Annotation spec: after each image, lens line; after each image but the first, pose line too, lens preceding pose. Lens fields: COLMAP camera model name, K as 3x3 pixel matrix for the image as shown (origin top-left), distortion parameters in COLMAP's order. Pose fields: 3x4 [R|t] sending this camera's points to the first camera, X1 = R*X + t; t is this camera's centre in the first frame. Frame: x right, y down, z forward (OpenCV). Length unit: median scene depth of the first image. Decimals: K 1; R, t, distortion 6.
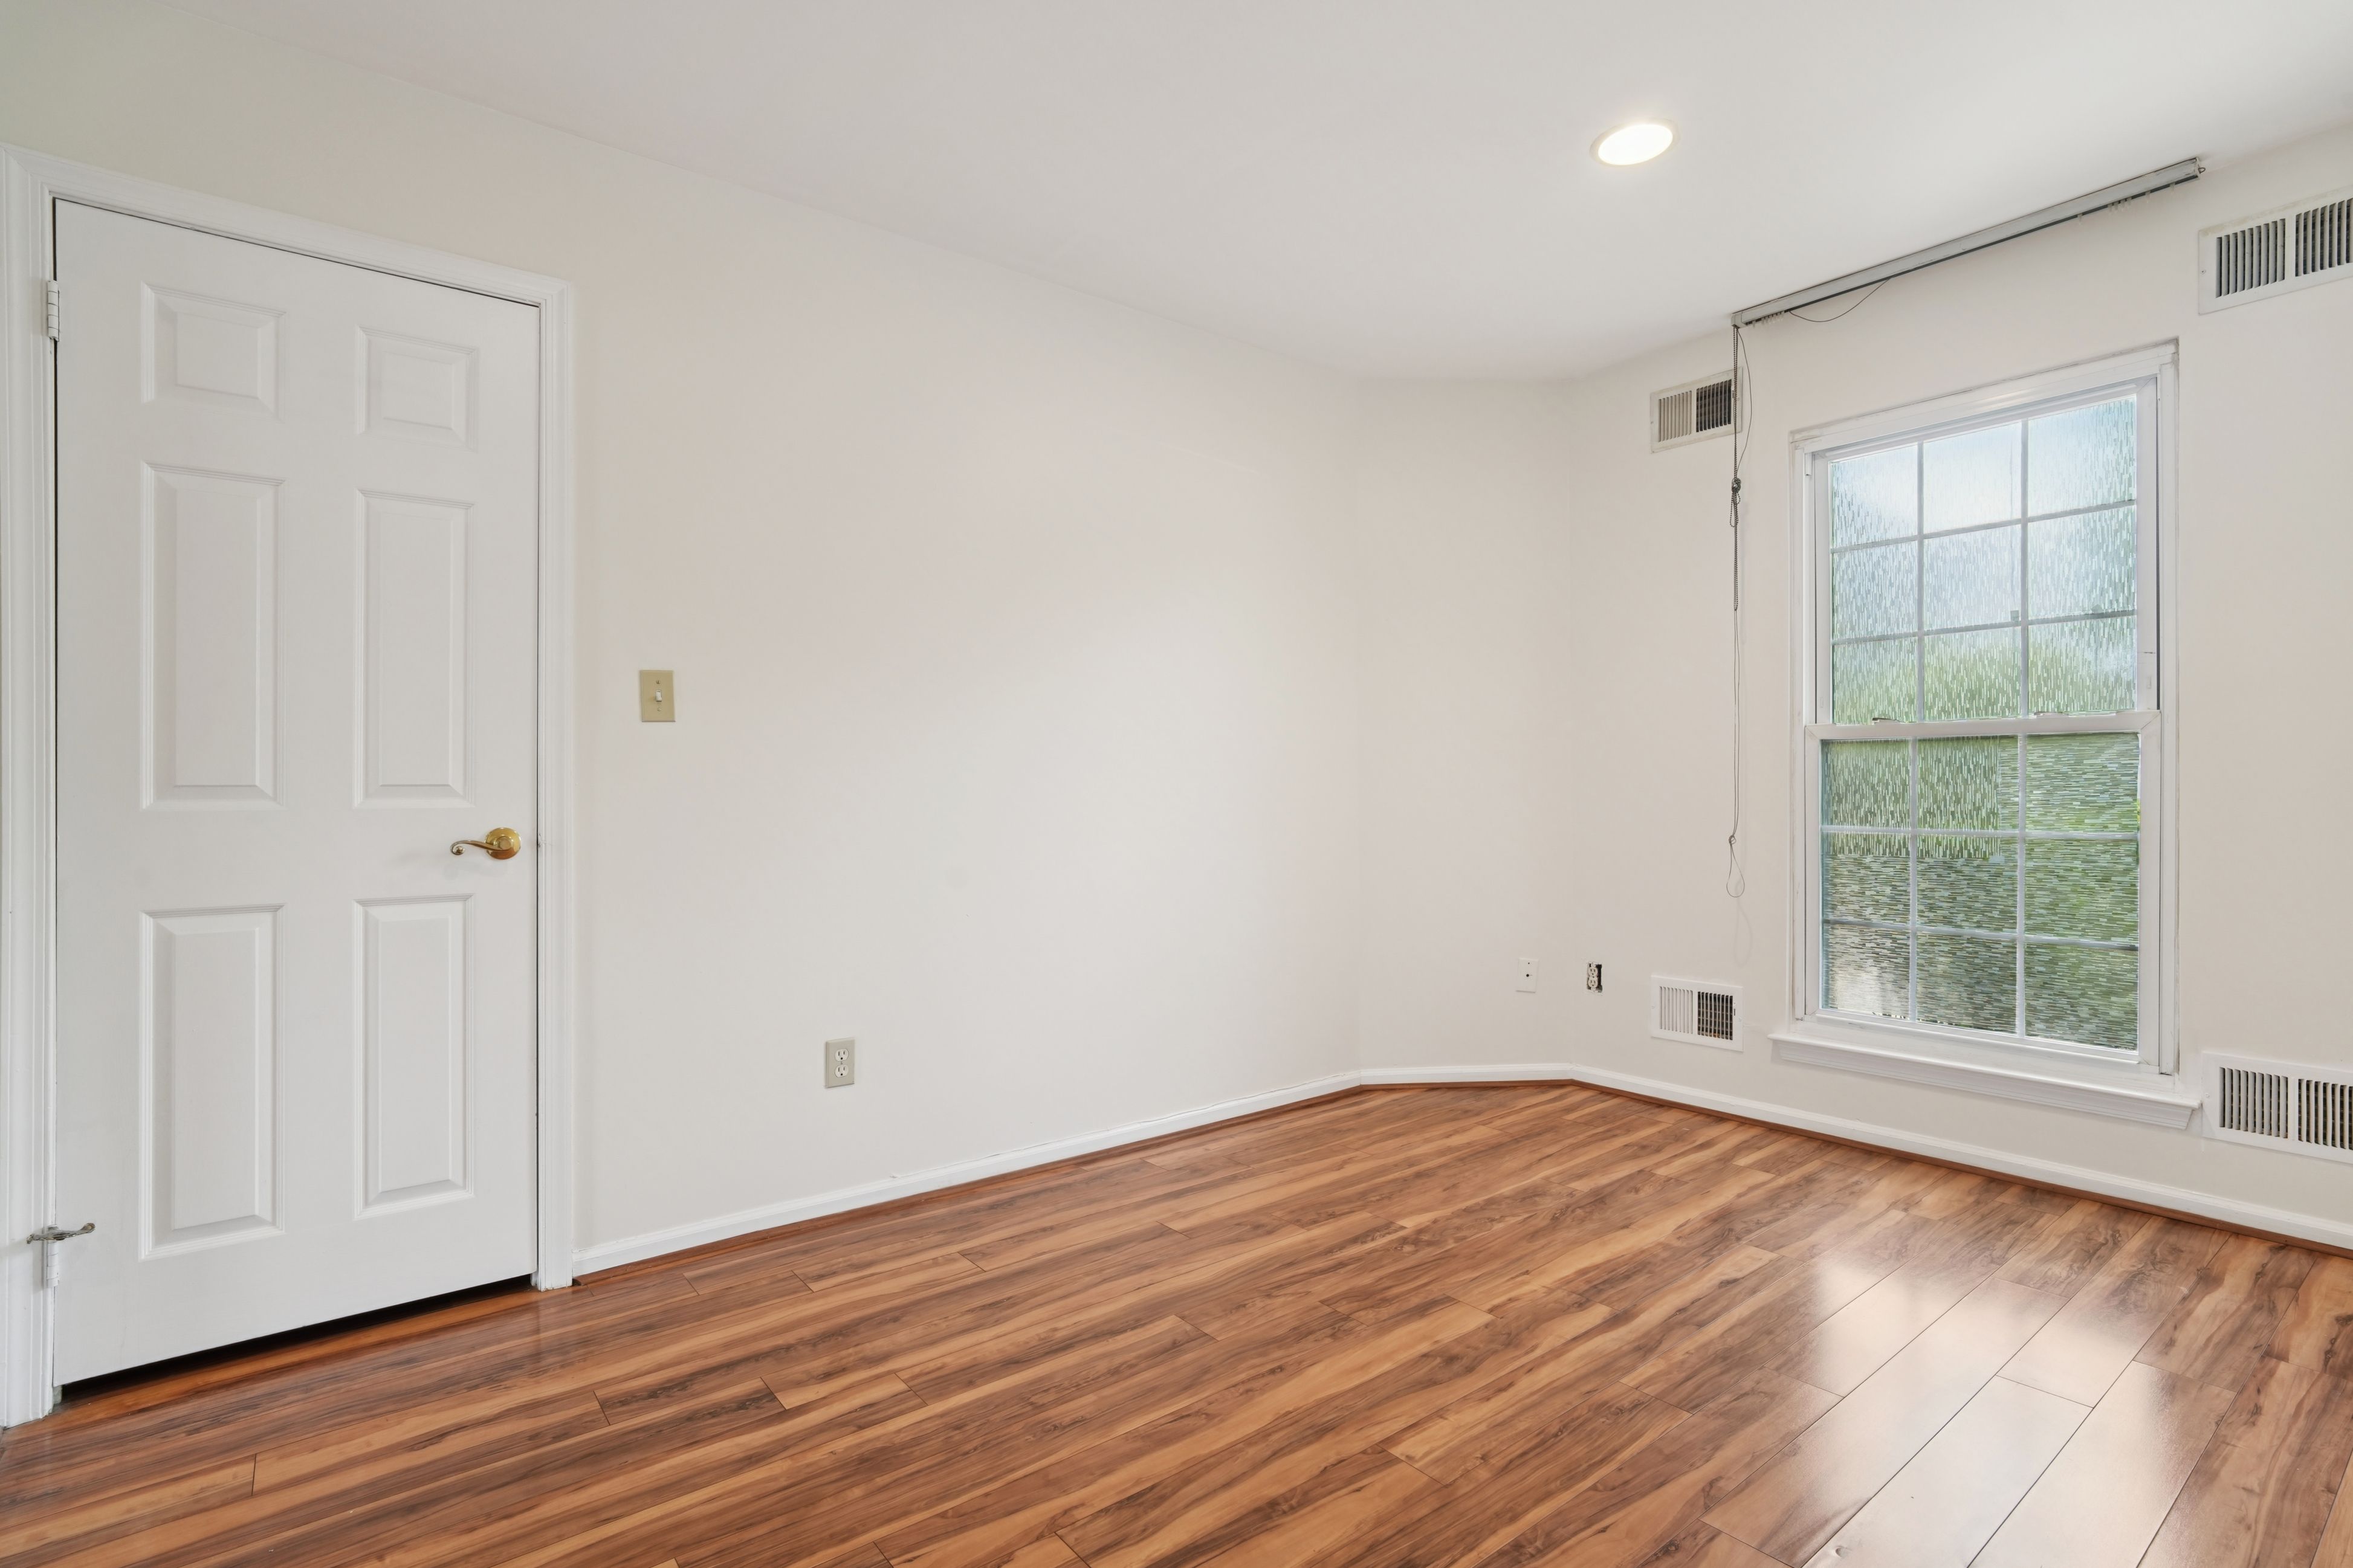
lens RADIAL K [[1119.0, 0, 1171.4], [0, 1119.0, 791.2], [0, 0, 1]] dist [-0.011698, 0.005092]
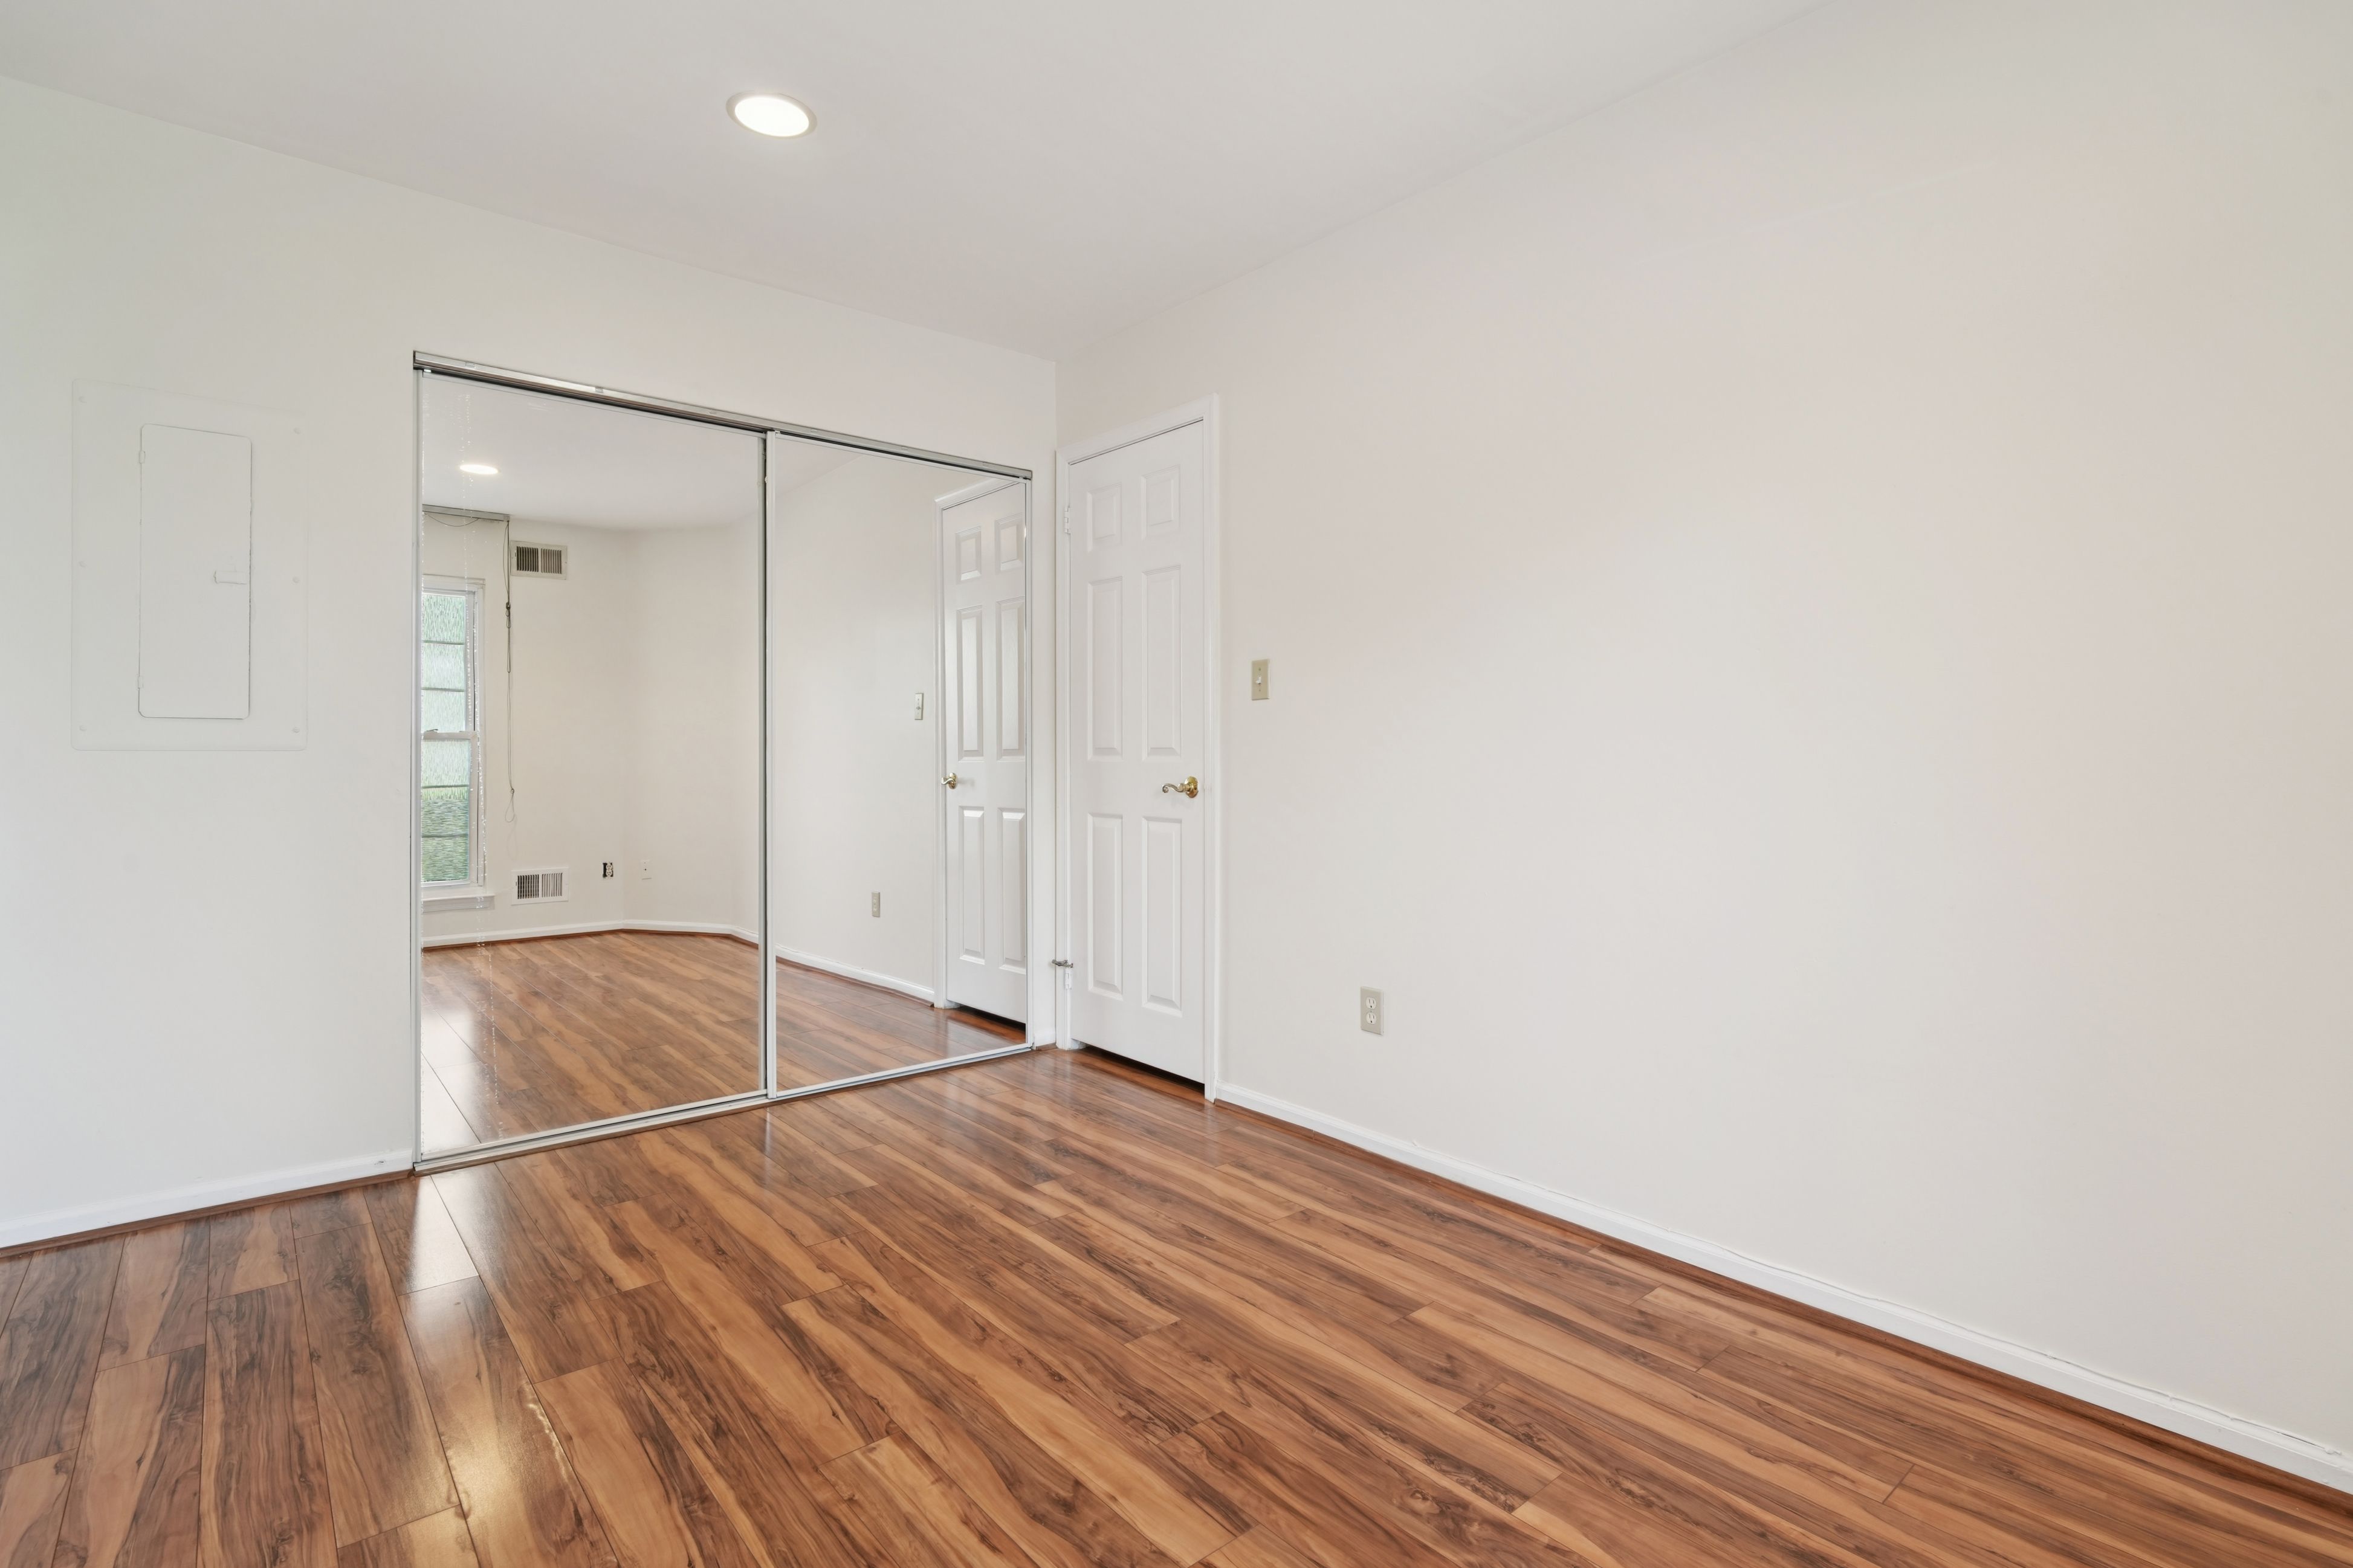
lens RADIAL K [[1119.0, 0, 1193.4], [0, 1119.0, 732.6], [0, 0, 1]] dist [-0.011698, 0.005092]
pose [[0.057609, -0.008362, -0.998304, 0.816338], [-0.002403, 0.999961, -0.008515, -0.012323], [0.998336, 0.002889, 0.057587, 0.829616]]
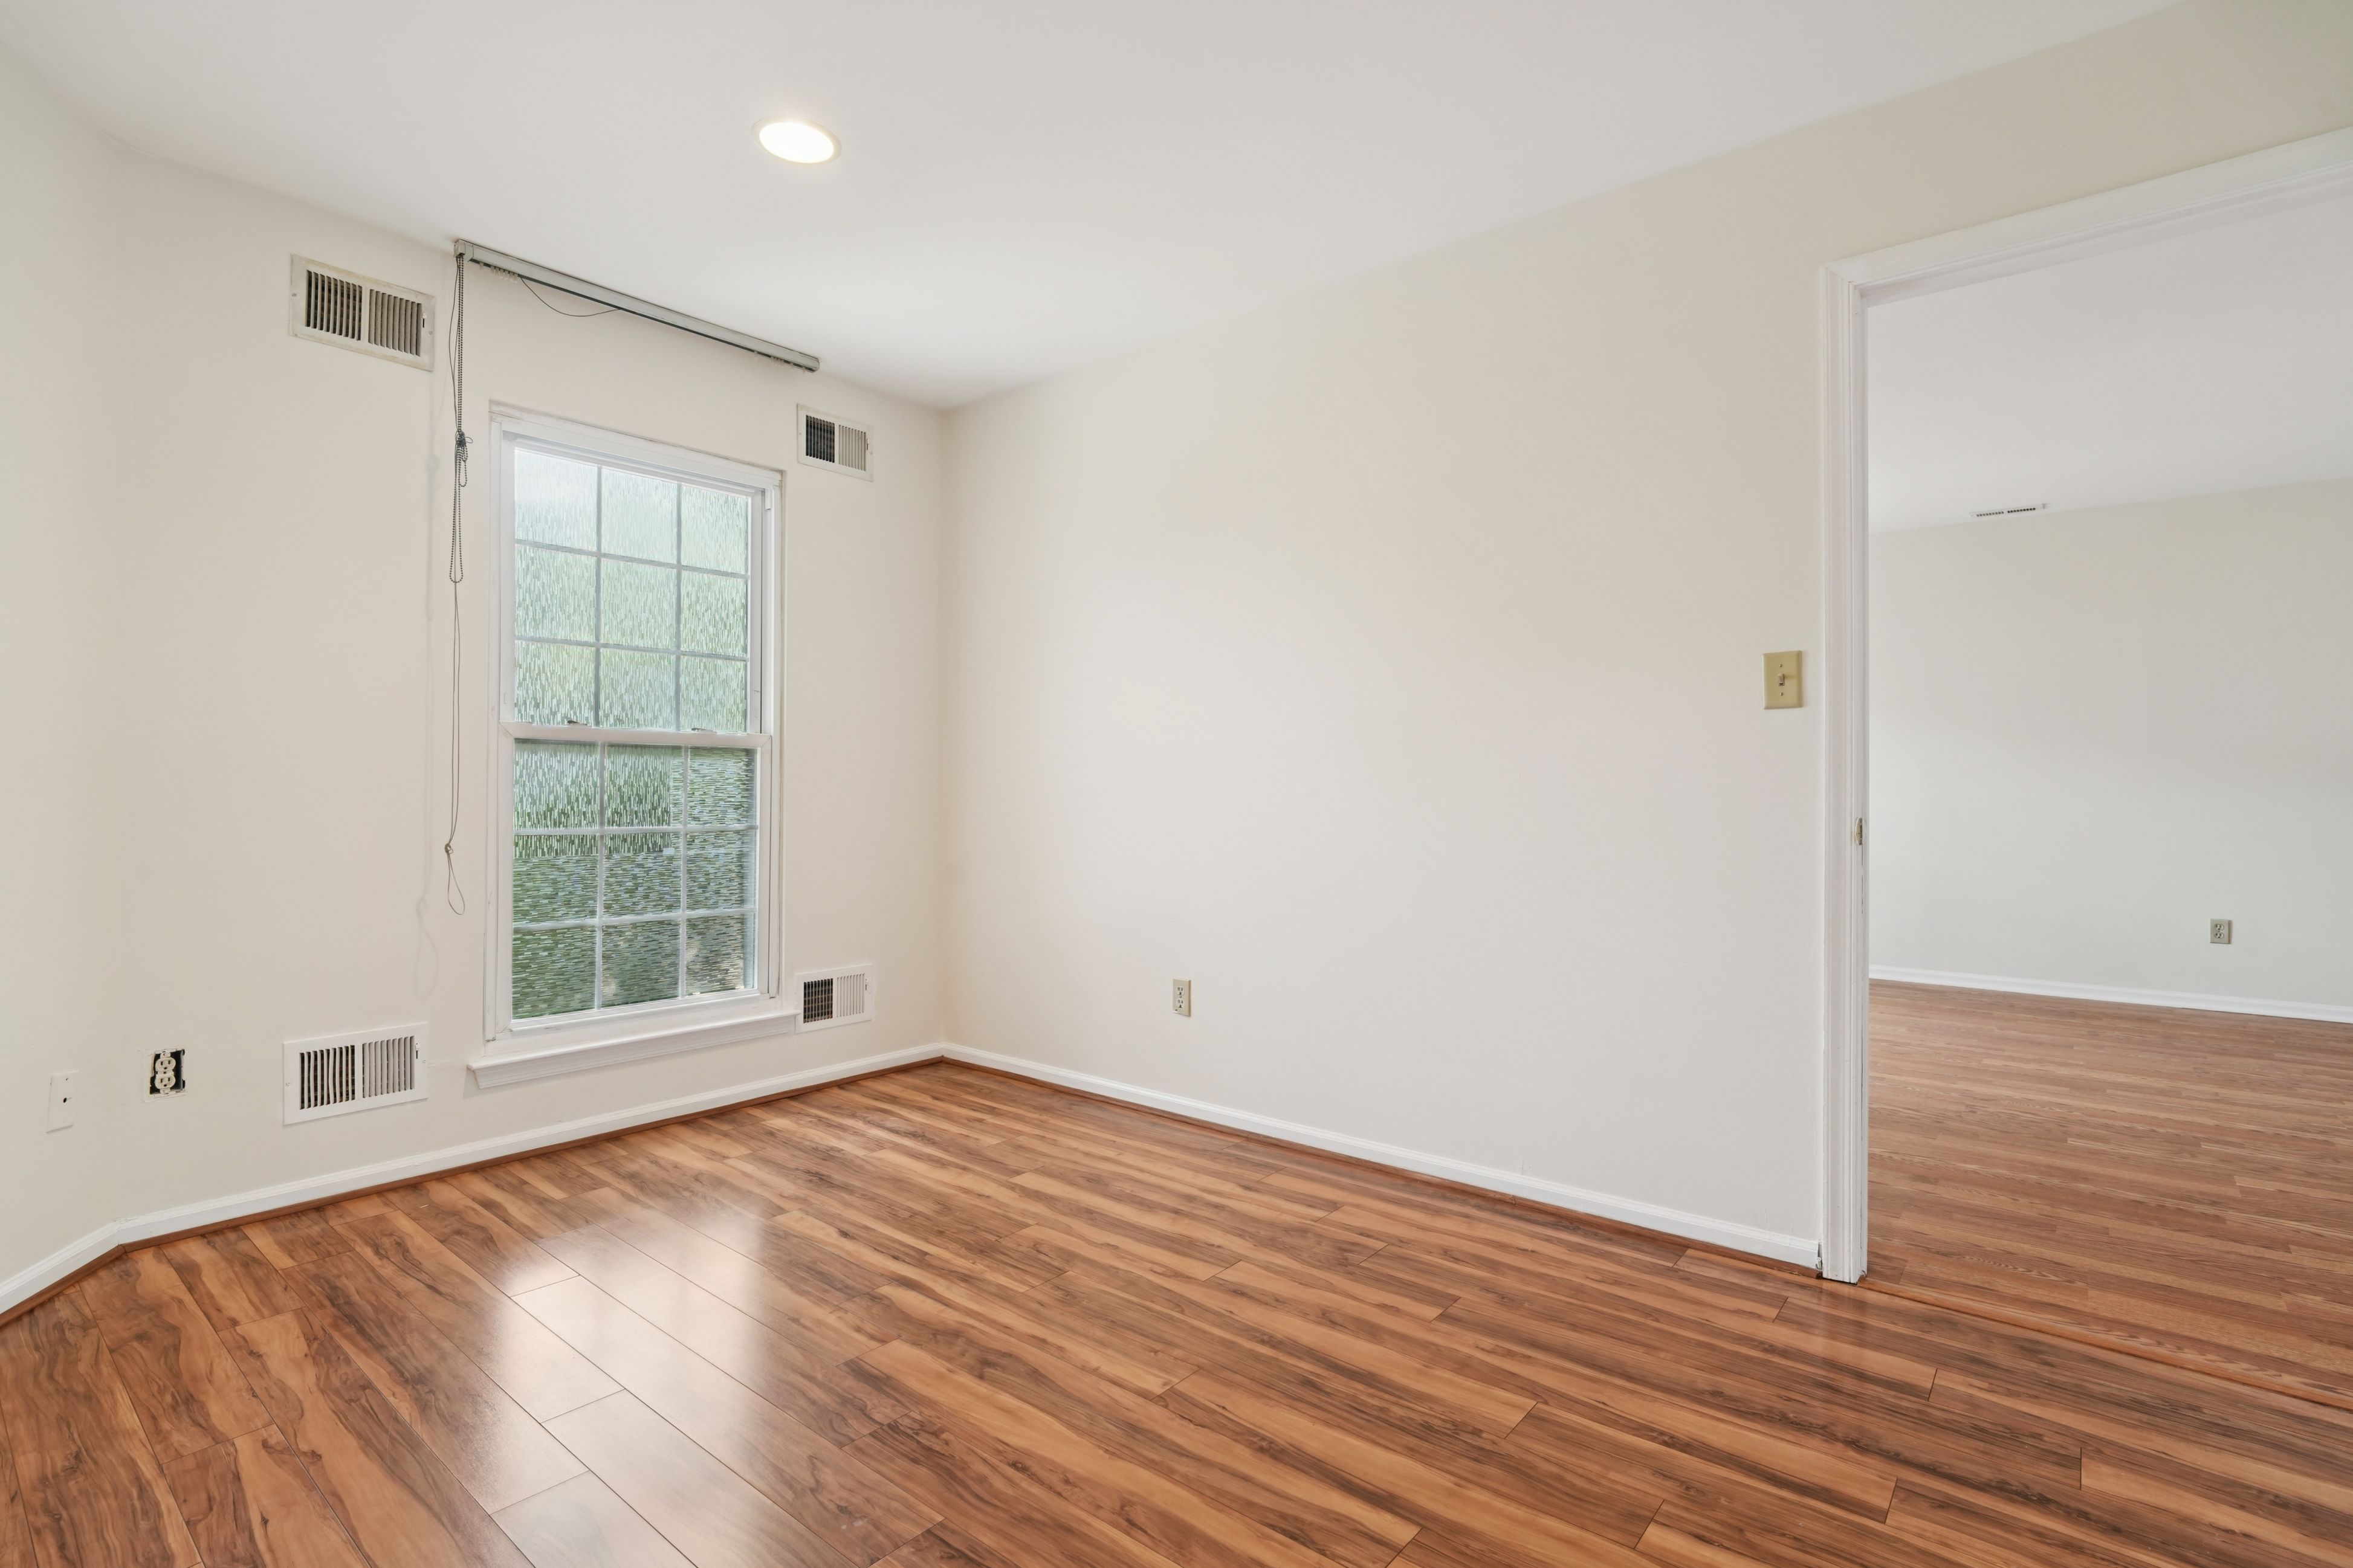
lens RADIAL K [[1119.0, 0, 1194.2], [0, 1119.0, 792.9], [0, 0, 1]] dist [-0.011698, 0.005092]
pose [[-0.224315, 0.002984, 0.974512, -0.602213], [0.001273, 0.999995, -0.002770, 0.004639], [-0.974516, 0.000619, -0.224318, 0.830813]]
